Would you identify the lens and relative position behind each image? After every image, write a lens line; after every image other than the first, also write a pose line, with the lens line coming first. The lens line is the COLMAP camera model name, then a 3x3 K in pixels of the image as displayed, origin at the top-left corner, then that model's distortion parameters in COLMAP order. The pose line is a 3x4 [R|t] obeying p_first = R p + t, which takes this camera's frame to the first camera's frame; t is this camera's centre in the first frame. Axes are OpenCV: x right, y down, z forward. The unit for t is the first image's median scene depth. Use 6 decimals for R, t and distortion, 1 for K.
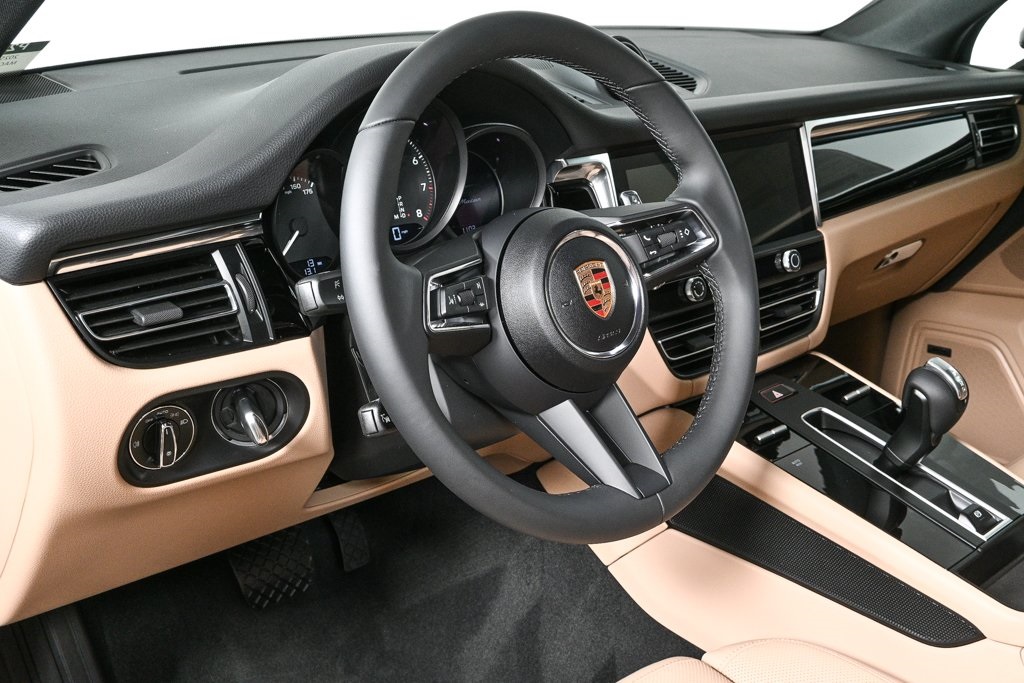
lens RADIAL K [[1128.3, 0, 510.7], [0, 1128.3, 345.3], [0, 0, 1]] dist [0.000290, 0.000000]
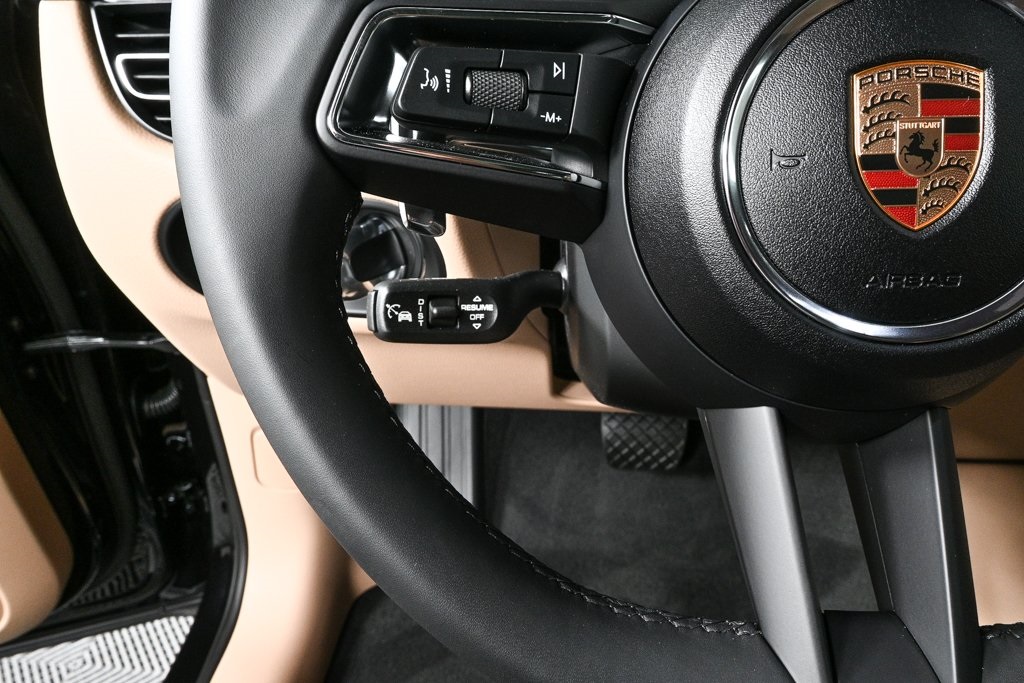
lens RADIAL K [[703.5, 0, 509.4], [0, 703.5, 343.1], [0, 0, 1]] dist [-0.002731, -0.003460]
pose [[0.697635, 0.326451, -0.637759, 0.119750], [-0.224399, 0.944932, 0.238218, -0.012543], [0.680405, -0.023077, 0.732473, 0.619803]]
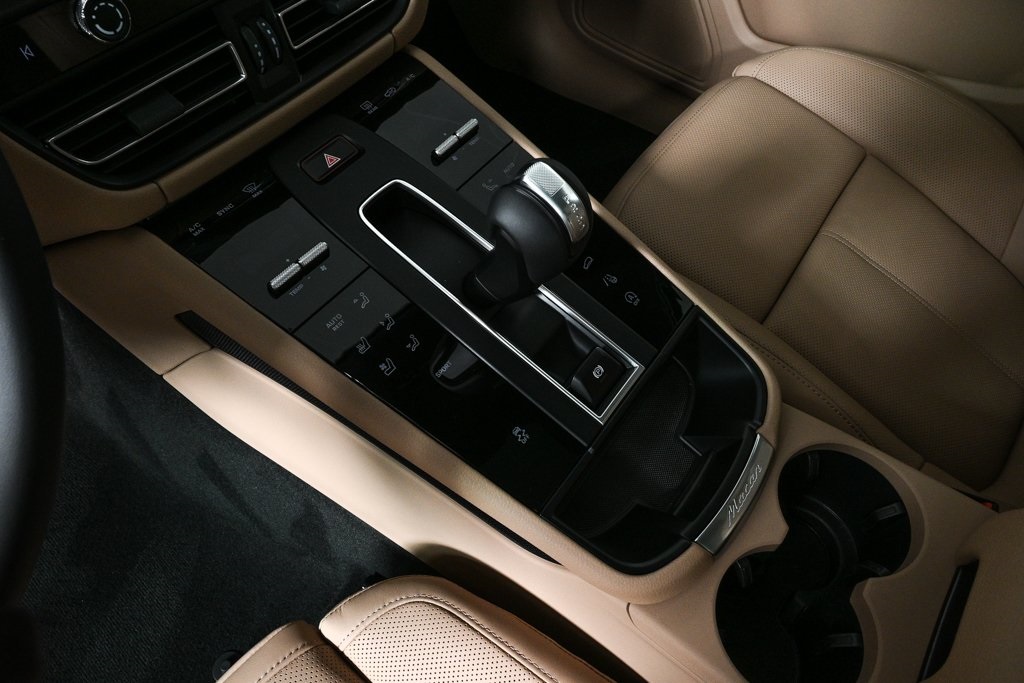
lens RADIAL K [[703.5, 0, 521.7], [0, 703.5, 344.2], [0, 0, 1]] dist [-0.002731, -0.003460]
pose [[0.978549, -0.137633, 0.153296, 0.320172], [0.019837, 0.803588, 0.594855, -0.132849], [-0.205059, -0.579054, 0.789080, 0.712127]]
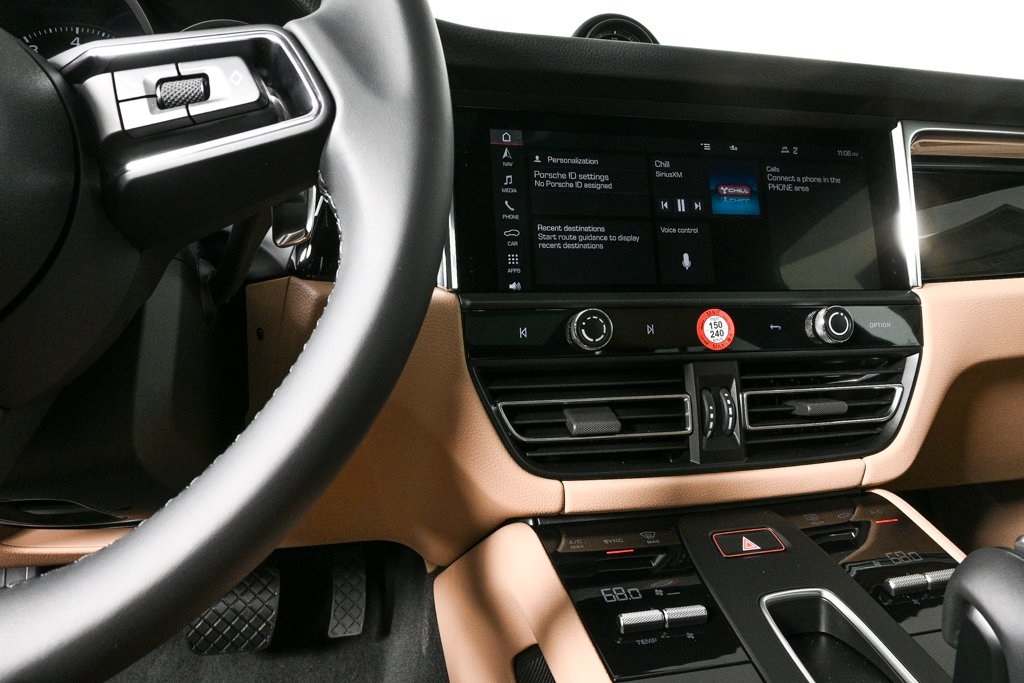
lens RADIAL K [[703.5, 0, 512.4], [0, 703.5, 344.6], [0, 0, 1]] dist [-0.002731, -0.003460]
pose [[0.879066, 0.095495, -0.467036, 0.342613], [-0.168848, 0.978587, -0.117718, 0.009053], [0.445794, 0.182340, 0.876367, 0.754156]]
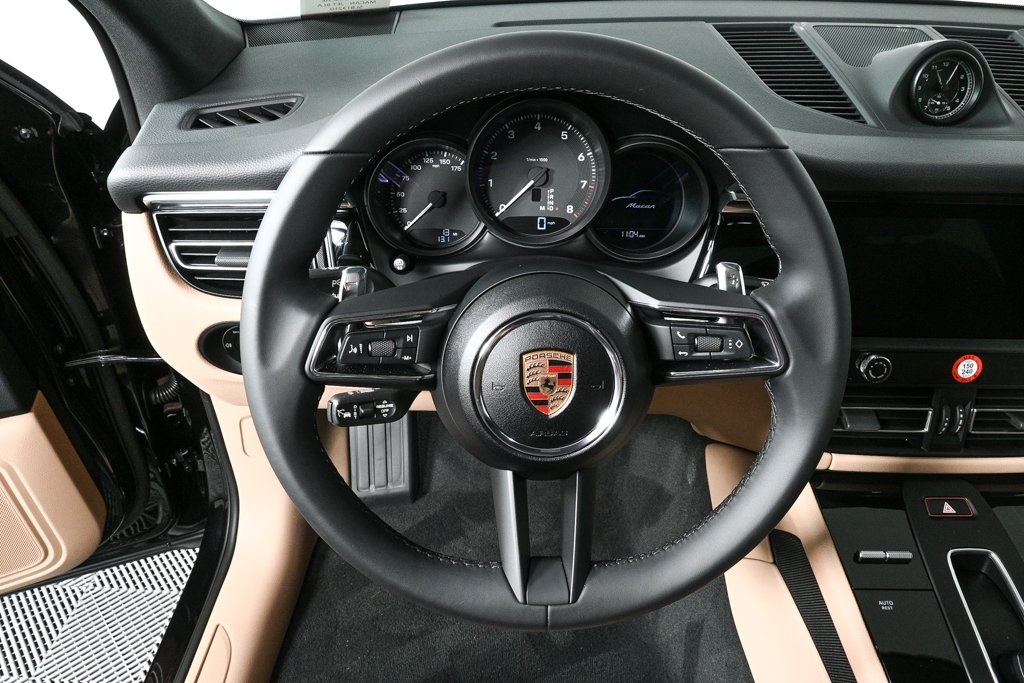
lens RADIAL K [[703.5, 0, 510.0], [0, 703.5, 342.9], [0, 0, 1]] dist [-0.002731, -0.003460]
pose [[0.738820, 0.389091, -0.550230, 0.281388], [-0.235658, 0.914103, 0.329972, -0.206248], [0.631356, -0.114124, 0.767050, 0.463892]]
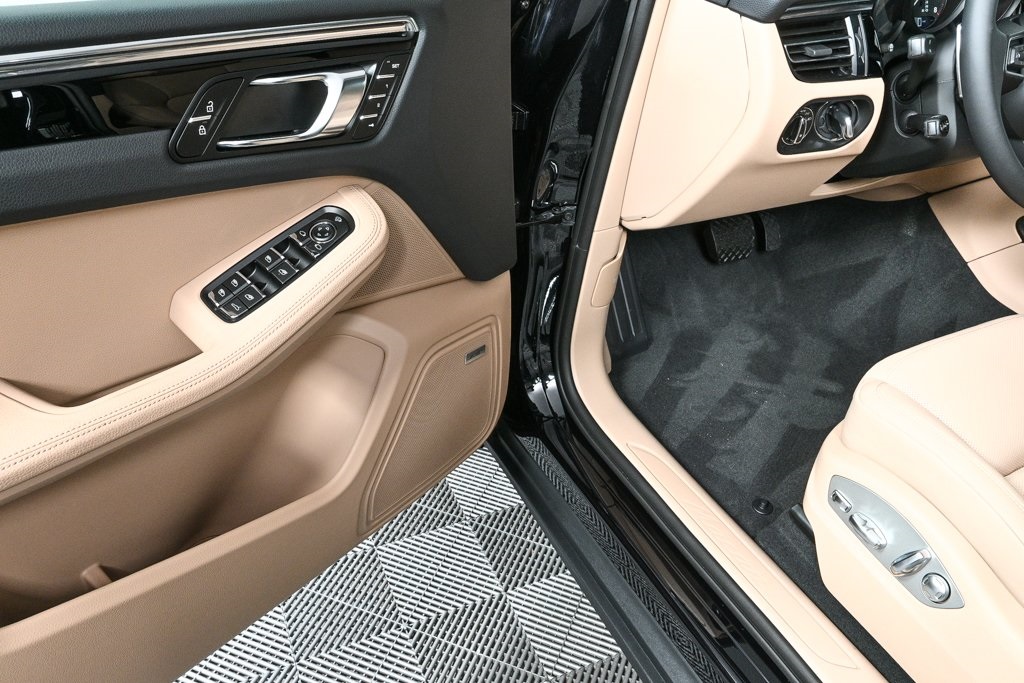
lens RADIAL K [[778.7, 0, 511.2], [0, 778.7, 347.1], [0, 0, 1]] dist [-0.008108, -0.016753]
pose [[0.959756, 0.170199, -0.223384, -0.330033], [-0.108716, 0.958579, 0.263262, 0.114436], [0.258938, -0.228382, 0.938506, -0.268843]]
